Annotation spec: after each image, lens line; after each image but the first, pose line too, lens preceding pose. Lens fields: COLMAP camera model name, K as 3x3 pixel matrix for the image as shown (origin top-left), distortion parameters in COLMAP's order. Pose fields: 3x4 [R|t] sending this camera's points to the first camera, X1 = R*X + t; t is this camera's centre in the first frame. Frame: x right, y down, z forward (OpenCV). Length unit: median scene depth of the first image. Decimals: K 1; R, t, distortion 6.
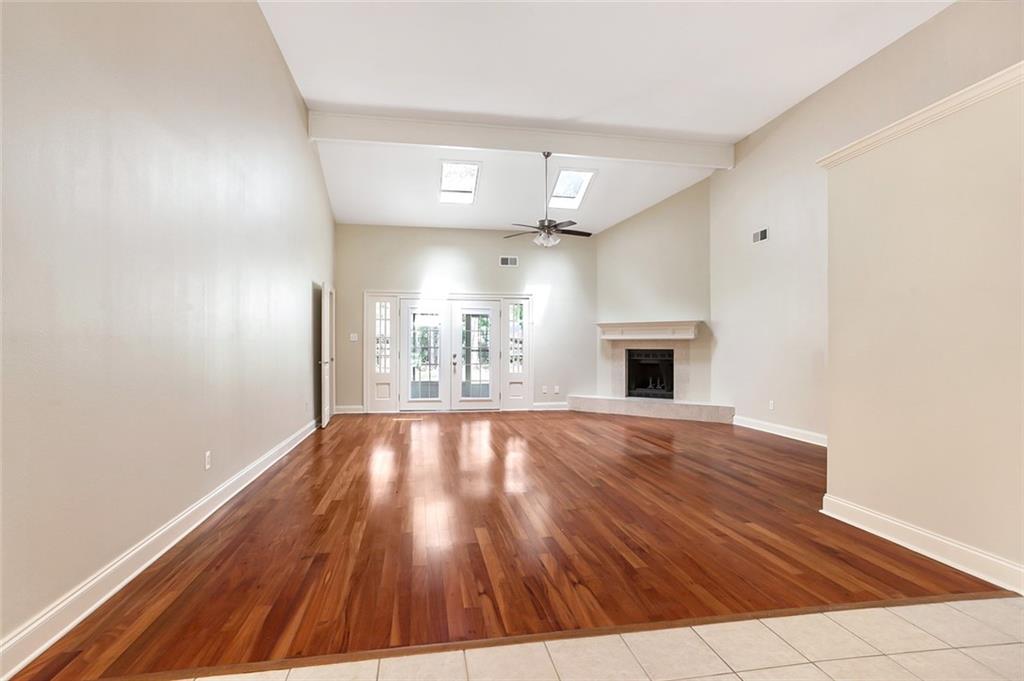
lens RADIAL K [[503.4, 0, 512.0], [0, 503.4, 340.5], [0, 0, 1]] dist [-0.022754, 0.000888]
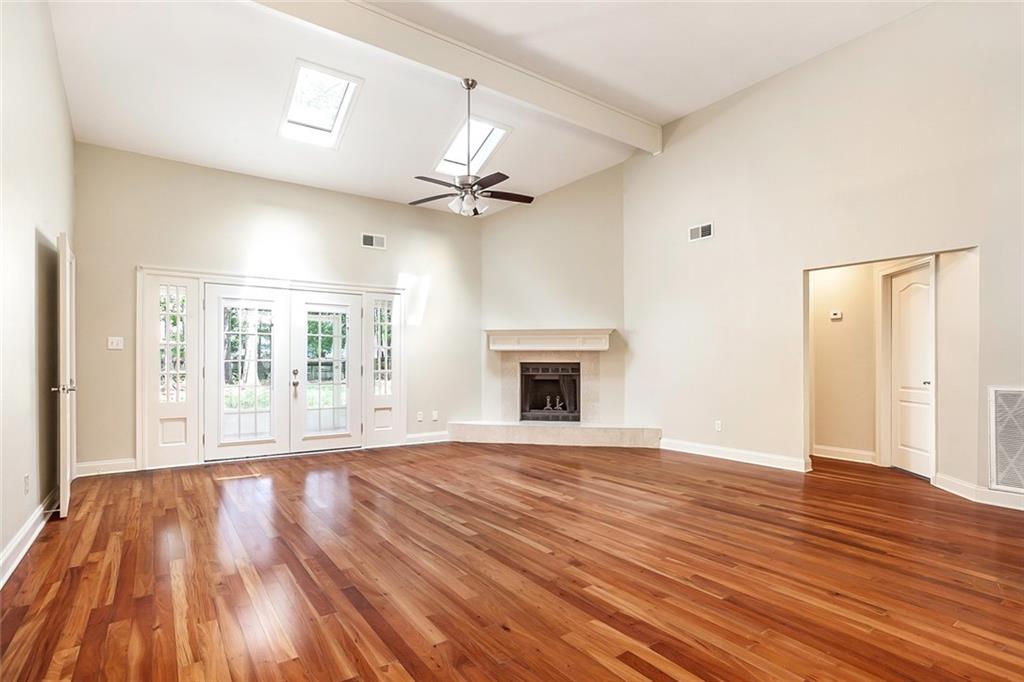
lens RADIAL K [[507.2, 0, 511.7], [0, 507.2, 355.2], [0, 0, 1]] dist [-0.023332, 0.009475]
pose [[0.907488, 0.004866, 0.420049, -0.140286], [-0.005146, 0.999987, -0.000464, 0.006485], [-0.420046, -0.001740, 0.907501, 0.275272]]
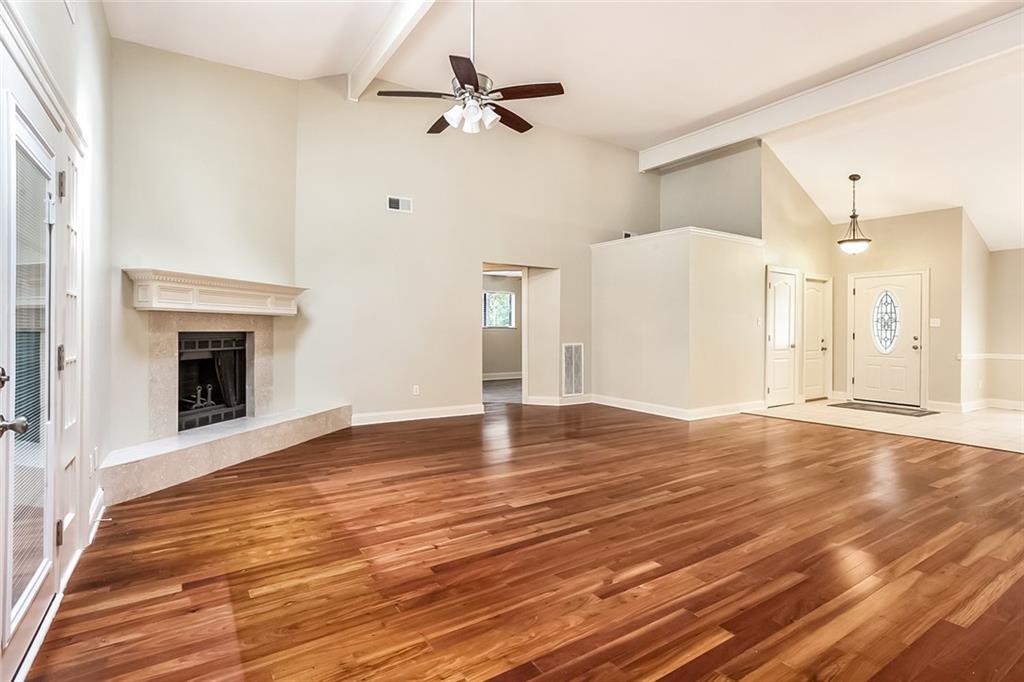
lens RADIAL K [[503.4, 0, 512.0], [0, 503.4, 341.0], [0, 0, 1]] dist [-0.022754, 0.000888]
pose [[-0.386503, -0.023902, 0.921978, -0.329988], [-0.016999, 0.999679, 0.018790, 0.012865], [-0.922131, -0.008411, -0.386785, 0.943545]]
